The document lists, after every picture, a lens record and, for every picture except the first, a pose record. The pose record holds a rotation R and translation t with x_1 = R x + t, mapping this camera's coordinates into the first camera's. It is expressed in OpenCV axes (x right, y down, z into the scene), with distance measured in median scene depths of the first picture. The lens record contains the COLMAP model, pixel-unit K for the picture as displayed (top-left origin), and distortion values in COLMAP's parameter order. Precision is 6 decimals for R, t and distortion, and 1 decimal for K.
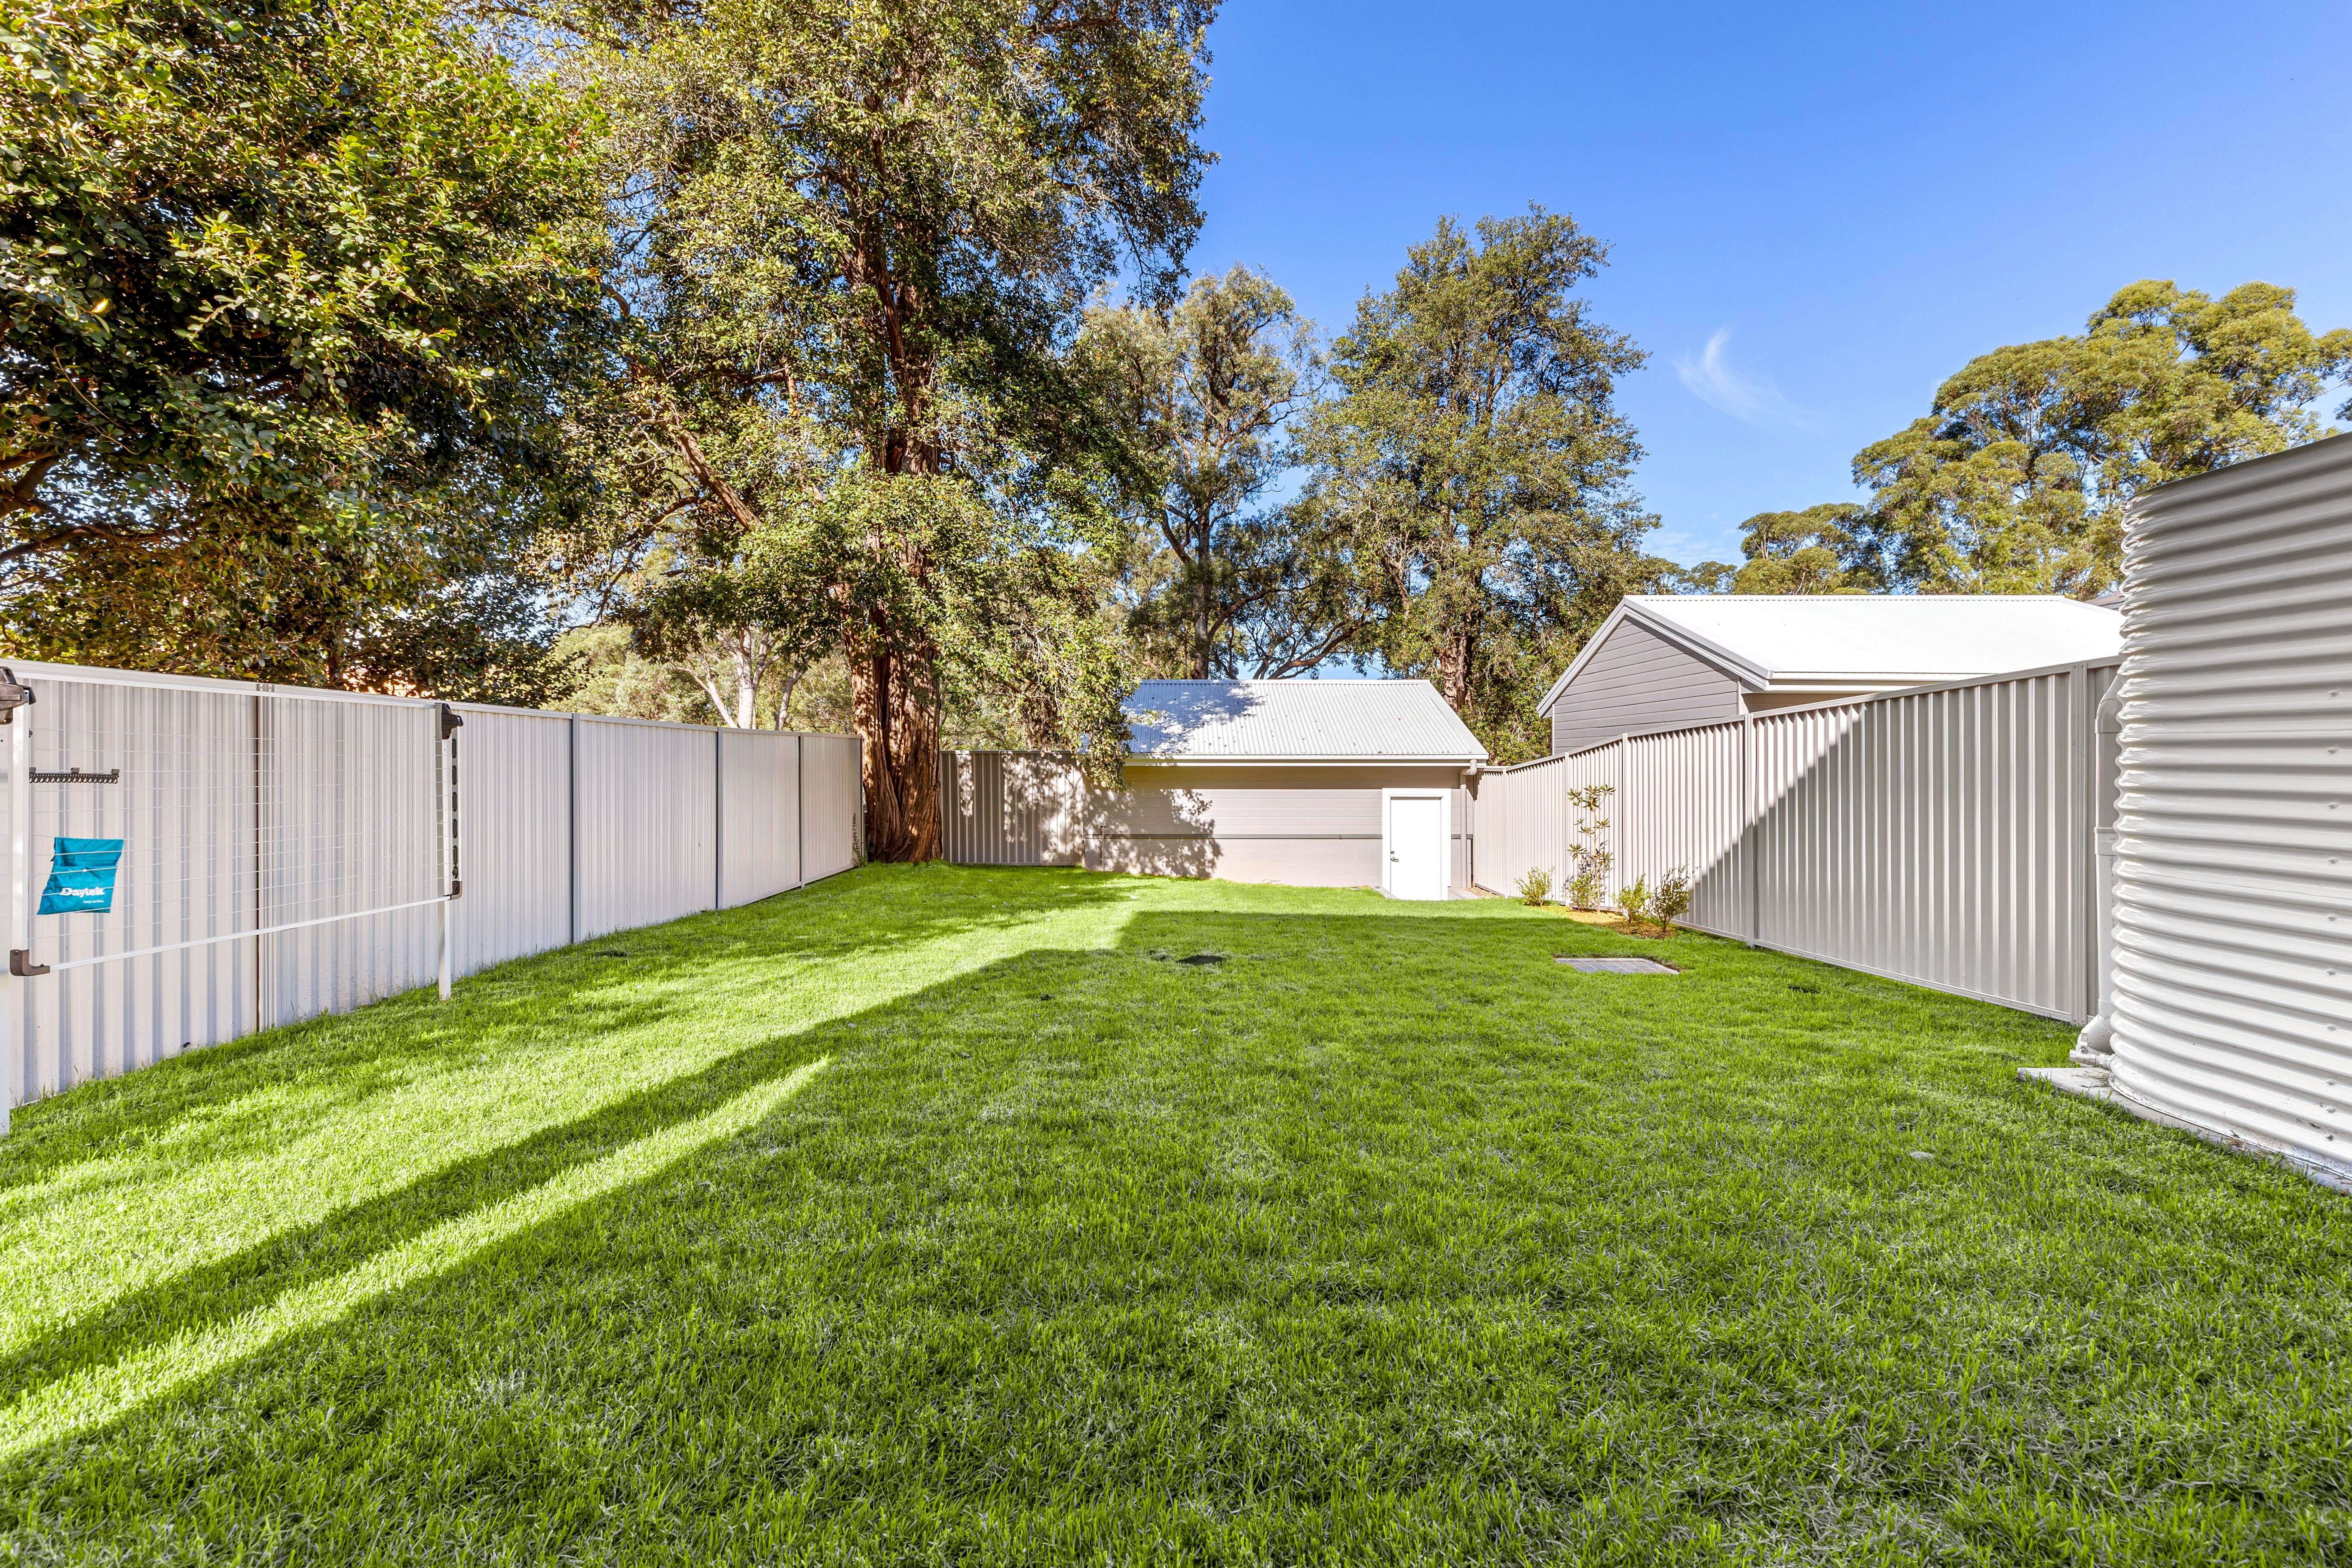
lens RADIAL K [[1060.5, 0, 1192.7], [0, 1060.5, 756.0], [0, 0, 1]] dist [0.002382, 0.001016]
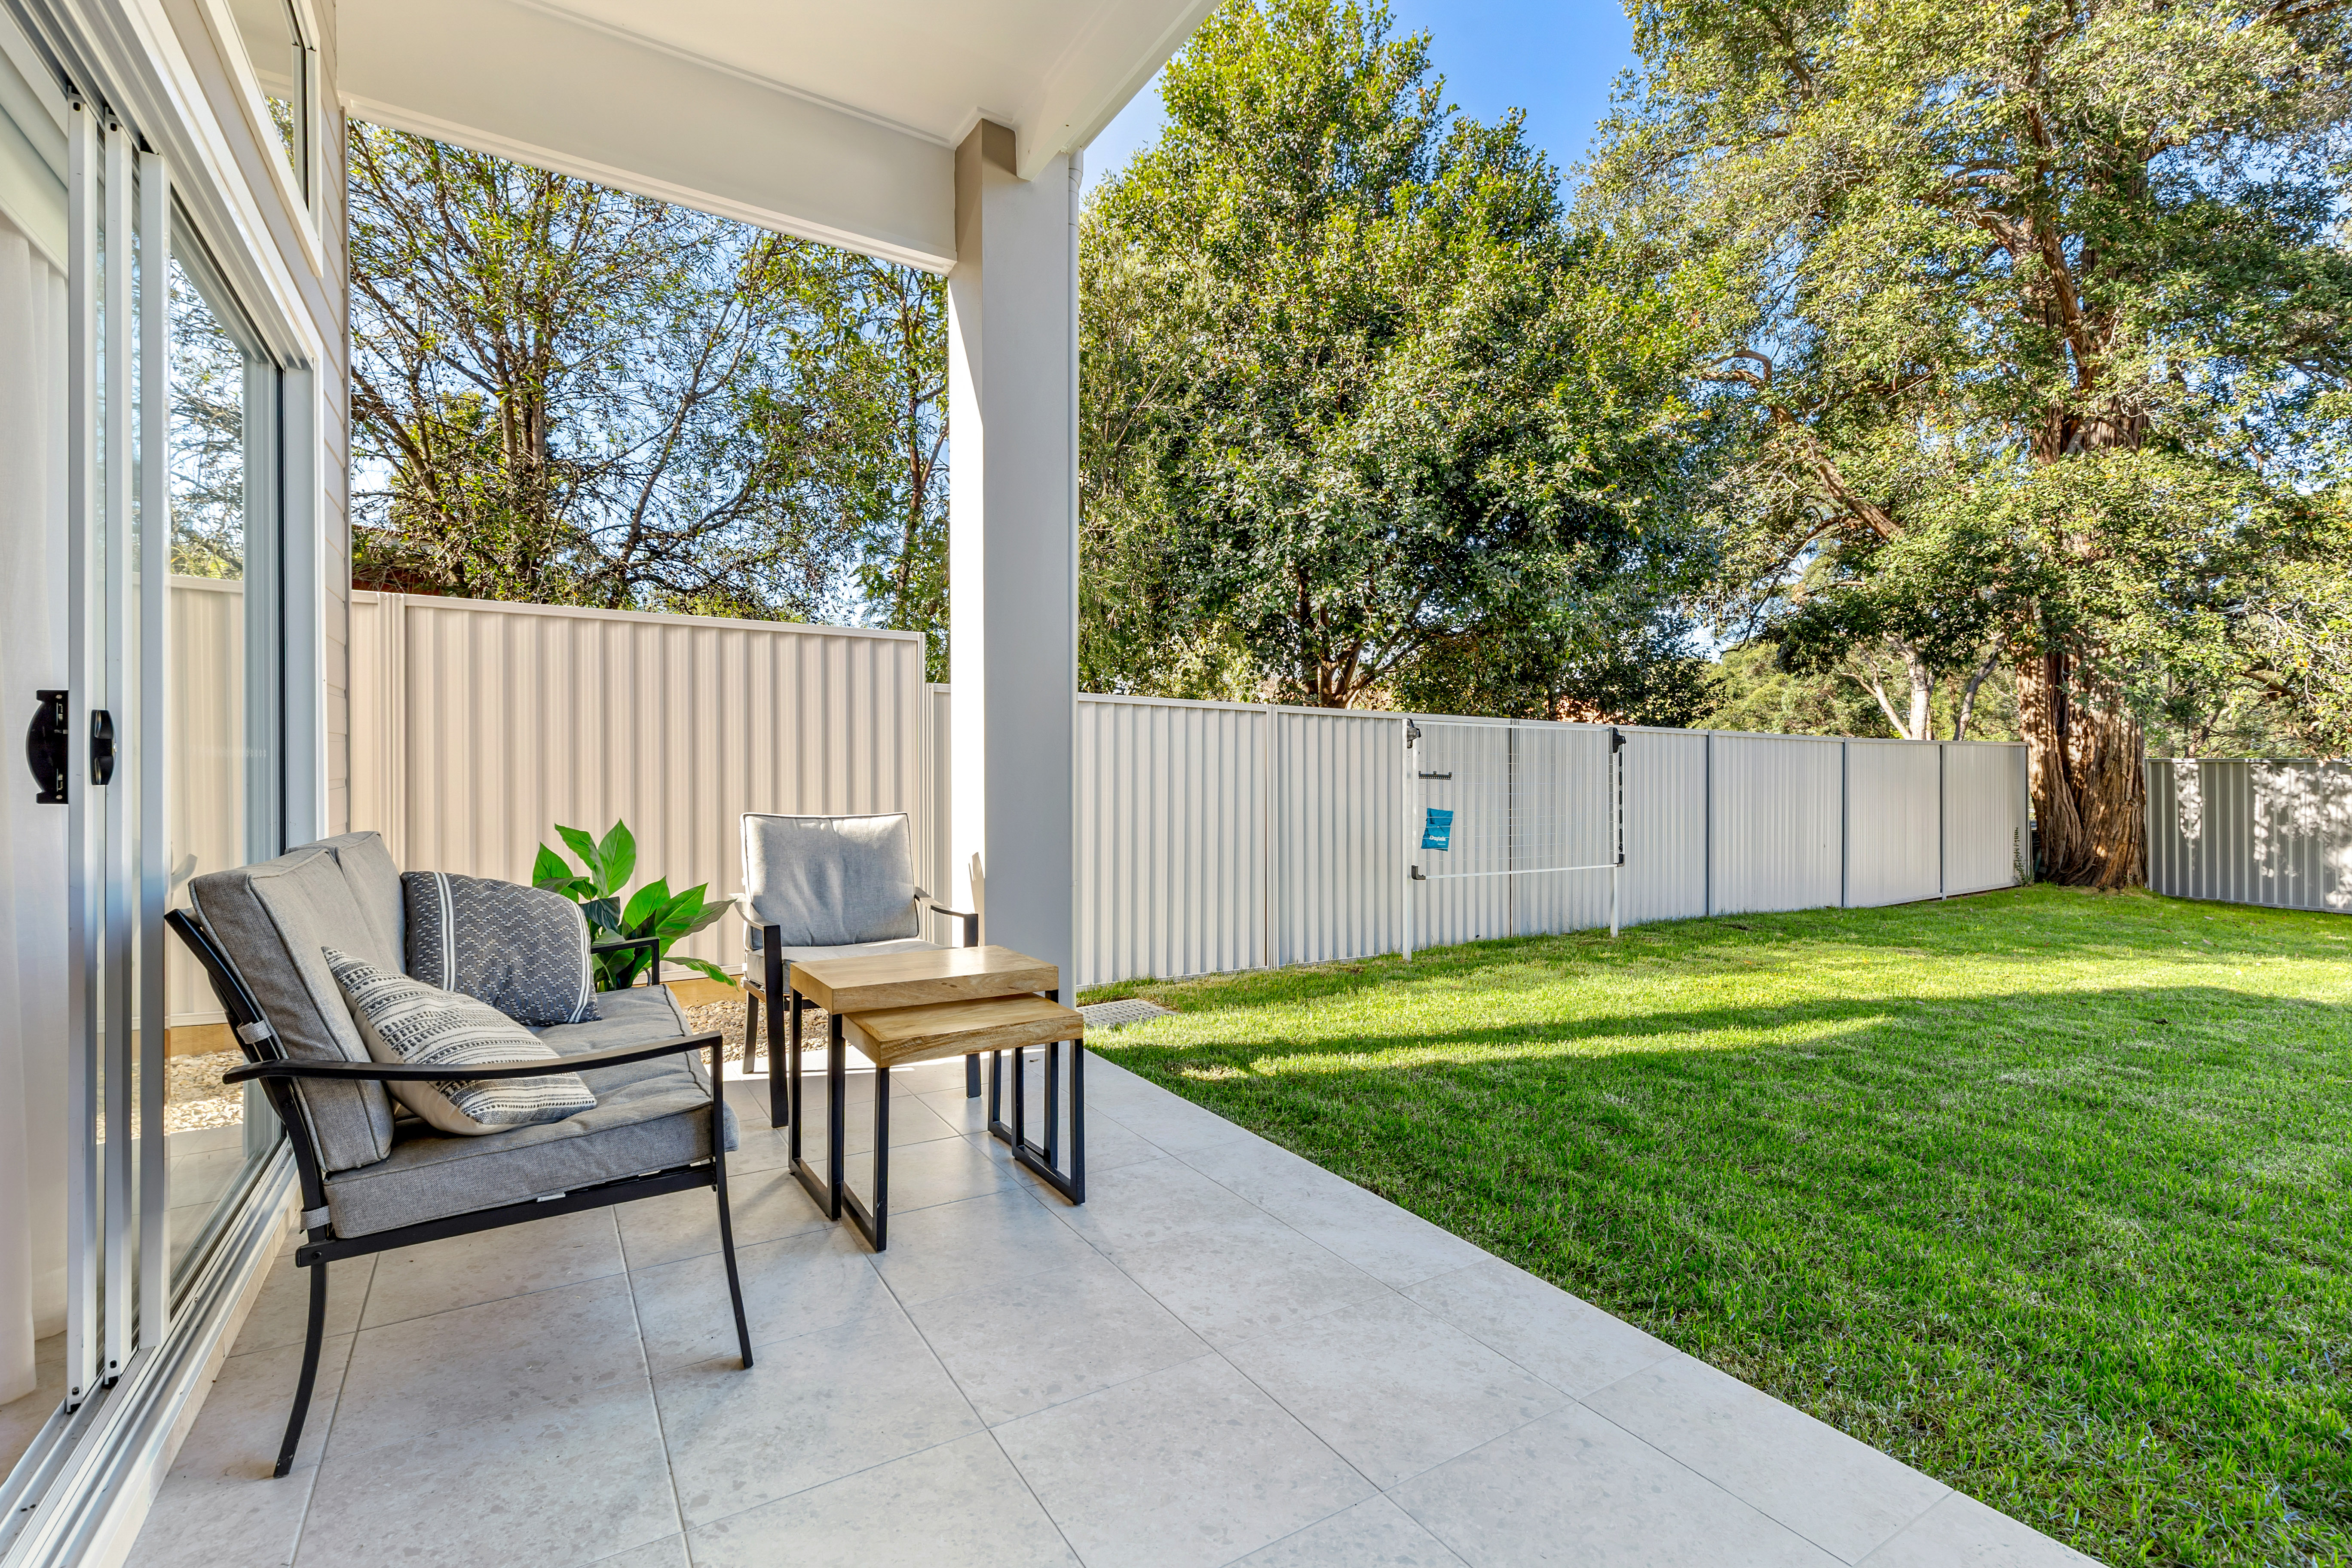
lens RADIAL K [[1060.5, 0, 1179.0], [0, 1060.5, 768.4], [0, 0, 1]] dist [0.002382, 0.001016]
pose [[0.523927, 0.006582, -0.851738, 0.168479], [-0.001928, 0.999977, 0.006542, -0.003090], [0.851761, -0.001786, 0.523927, -0.201901]]
